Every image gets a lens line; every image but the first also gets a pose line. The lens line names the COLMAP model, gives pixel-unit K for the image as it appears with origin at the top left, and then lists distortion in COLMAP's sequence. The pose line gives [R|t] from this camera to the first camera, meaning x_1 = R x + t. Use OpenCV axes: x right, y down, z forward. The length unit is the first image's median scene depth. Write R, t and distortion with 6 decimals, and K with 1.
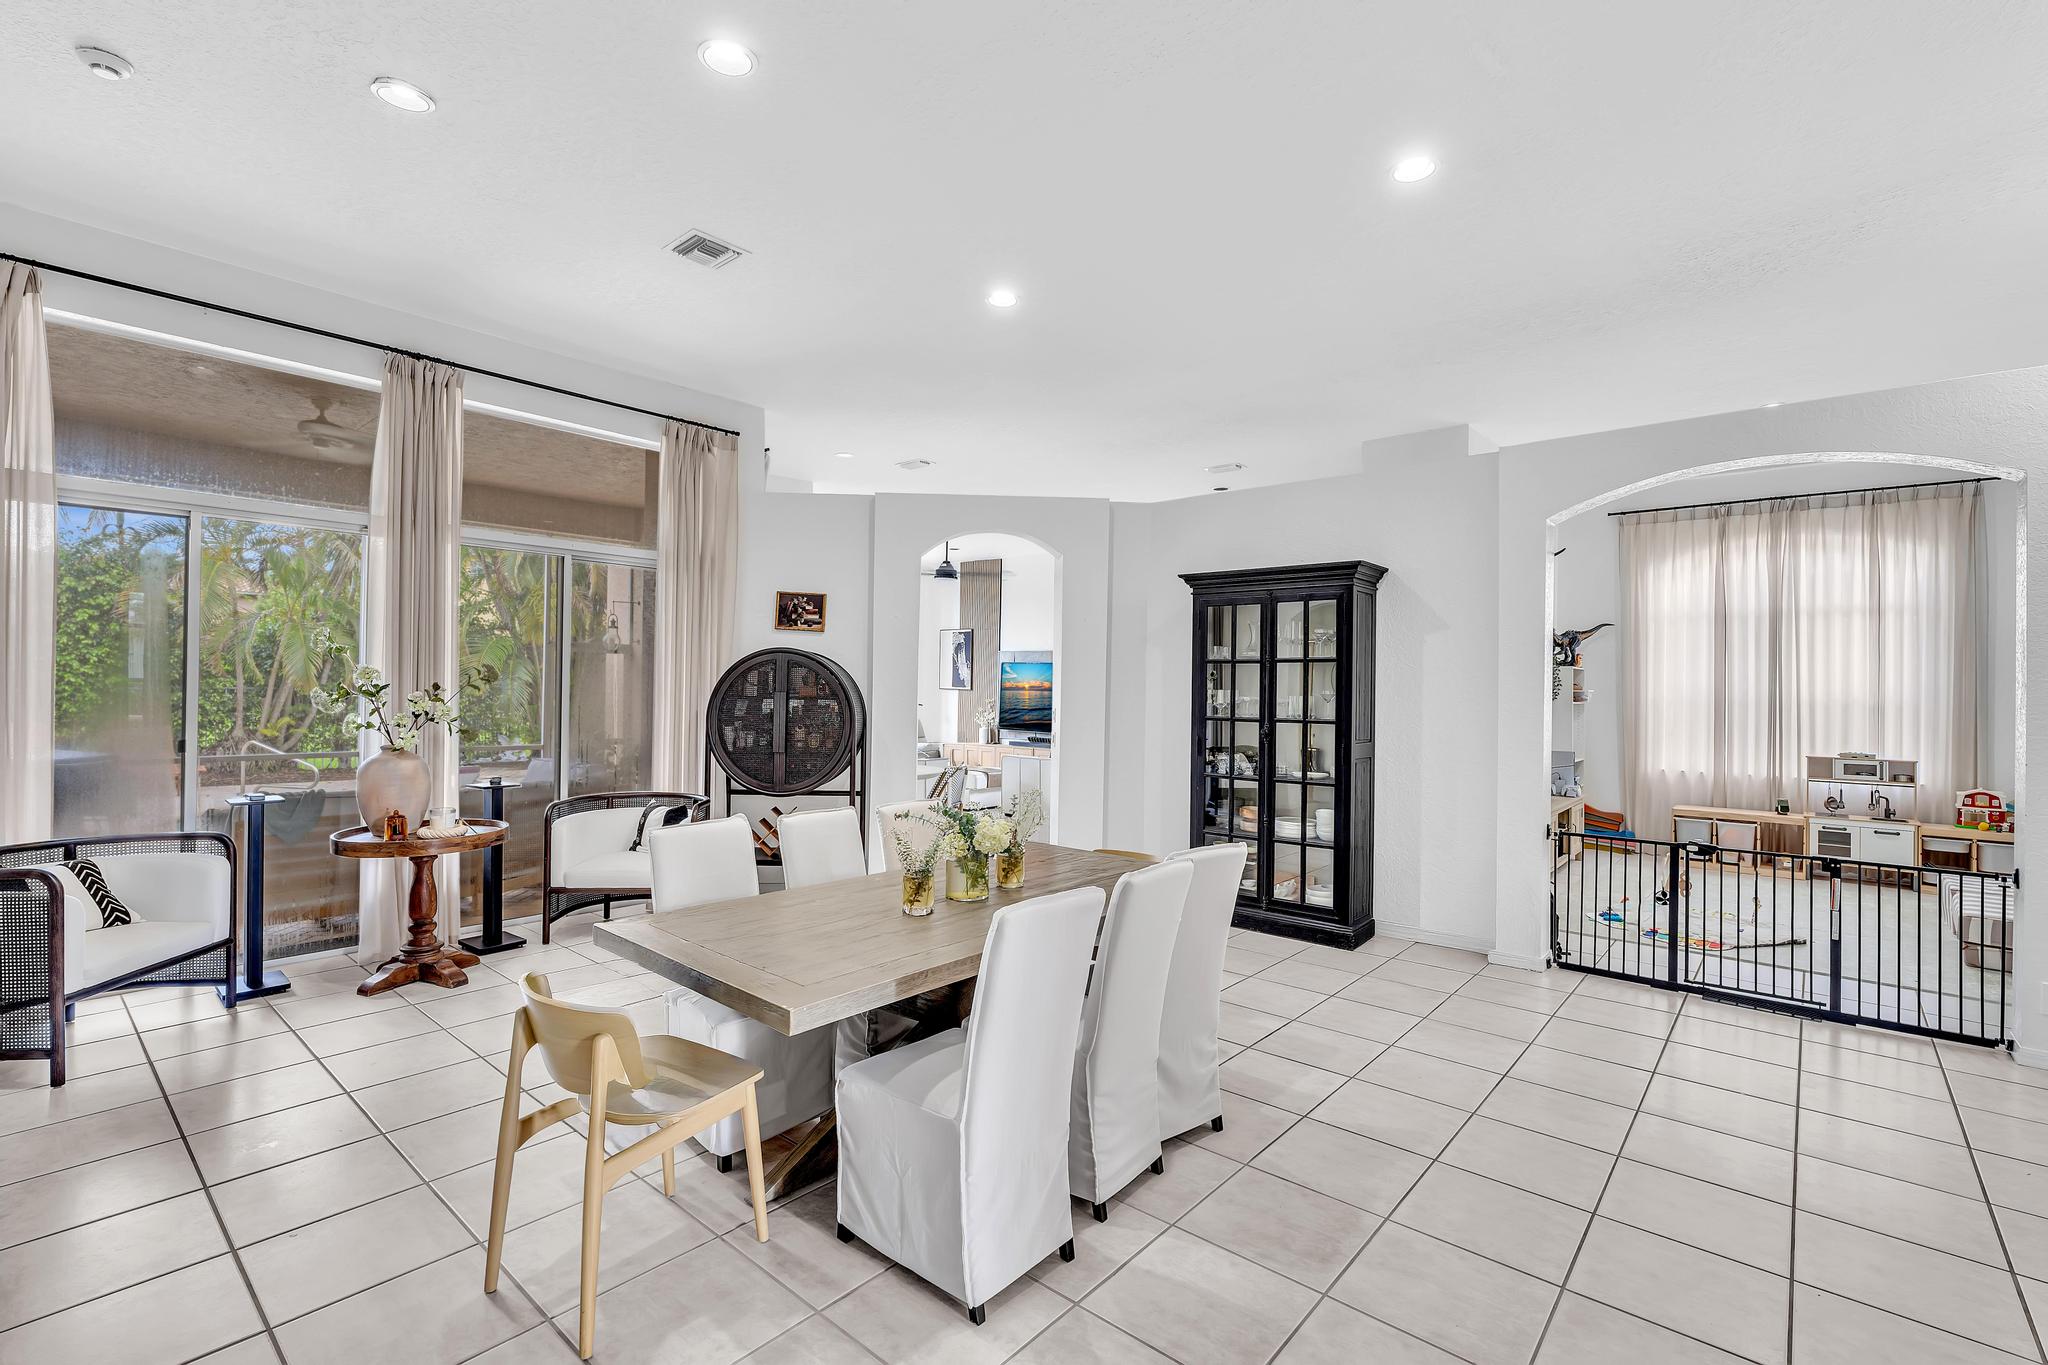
lens RADIAL K [[924.8, 0, 1018.8], [0, 924.8, 686.4], [0, 0, 1]] dist [0.002118, 0.000046]
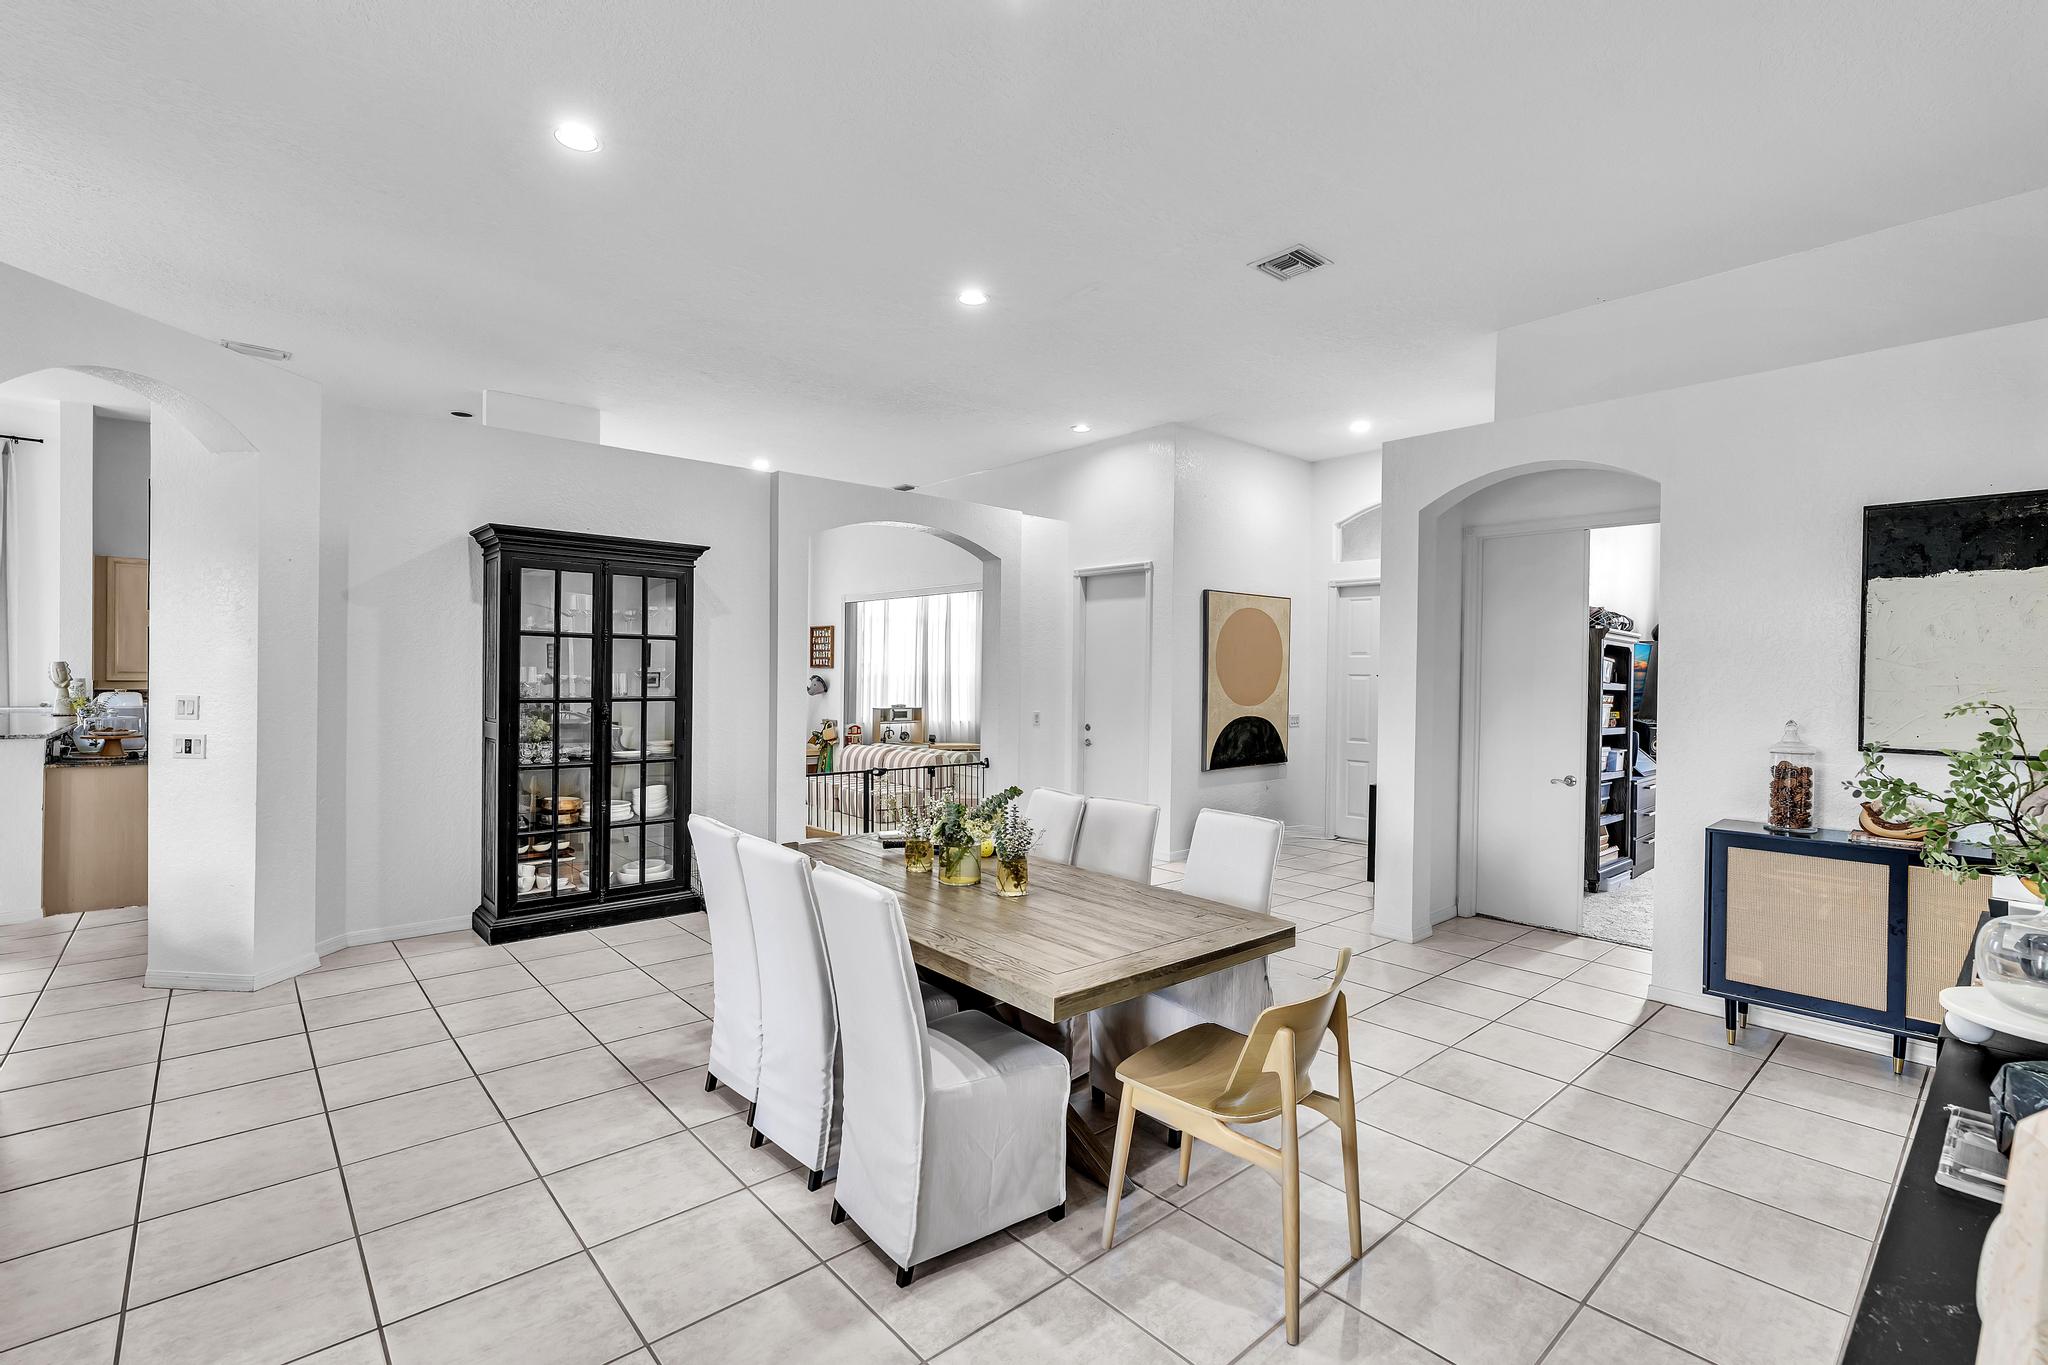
lens RADIAL K [[924.8, 0, 1018.8], [0, 924.8, 686.4], [0, 0, 1]] dist [0.002118, 0.000046]
pose [[0.122606, -0.024248, 0.992159, -0.620059], [-0.016694, 0.999510, 0.026491, -0.008463], [-0.992315, -0.019811, 0.122141, 0.484661]]
